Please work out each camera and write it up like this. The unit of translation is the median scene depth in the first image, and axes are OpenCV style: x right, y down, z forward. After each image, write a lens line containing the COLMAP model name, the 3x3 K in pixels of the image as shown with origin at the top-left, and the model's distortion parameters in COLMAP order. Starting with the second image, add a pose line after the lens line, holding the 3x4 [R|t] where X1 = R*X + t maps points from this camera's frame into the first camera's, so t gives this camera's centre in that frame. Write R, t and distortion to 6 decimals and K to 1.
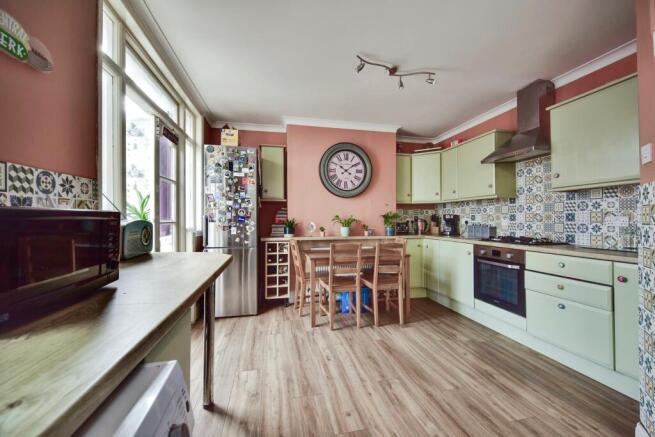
lens RADIAL K [[256.4, 0, 329.9], [0, 256.4, 217.7], [0, 0, 1]] dist [-0.002141, -0.000099]
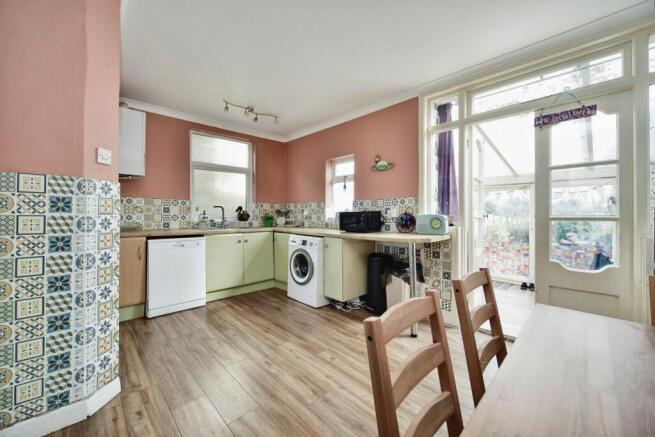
lens RADIAL K [[256.4, 0, 328.3], [0, 256.4, 216.1], [0, 0, 1]] dist [-0.002141, -0.000099]
pose [[-0.855926, -0.000444, -0.517099, 0.682204], [0.000429, 0.999999, -0.001569, 0.022917], [0.517099, -0.001564, -0.855924, 1.856666]]
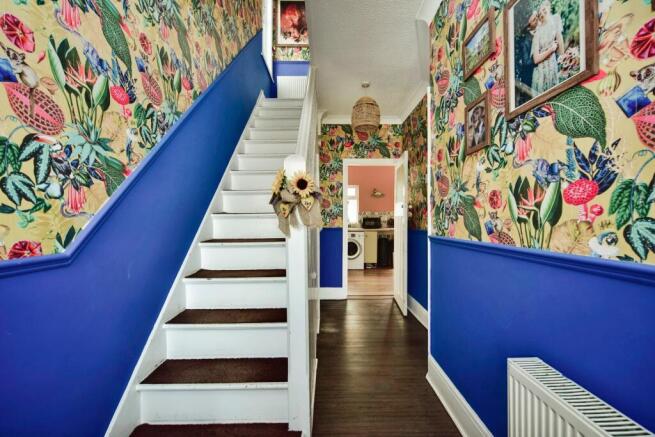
lens RADIAL K [[256.4, 0, 329.0], [0, 256.4, 218.3], [0, 0, 1]] dist [-0.002141, -0.000099]
pose [[-0.197832, -0.000100, -0.980236, 3.026480], [0.008295, 0.999964, -0.001776, -0.003194], [0.980201, -0.008483, -0.197824, 0.576798]]
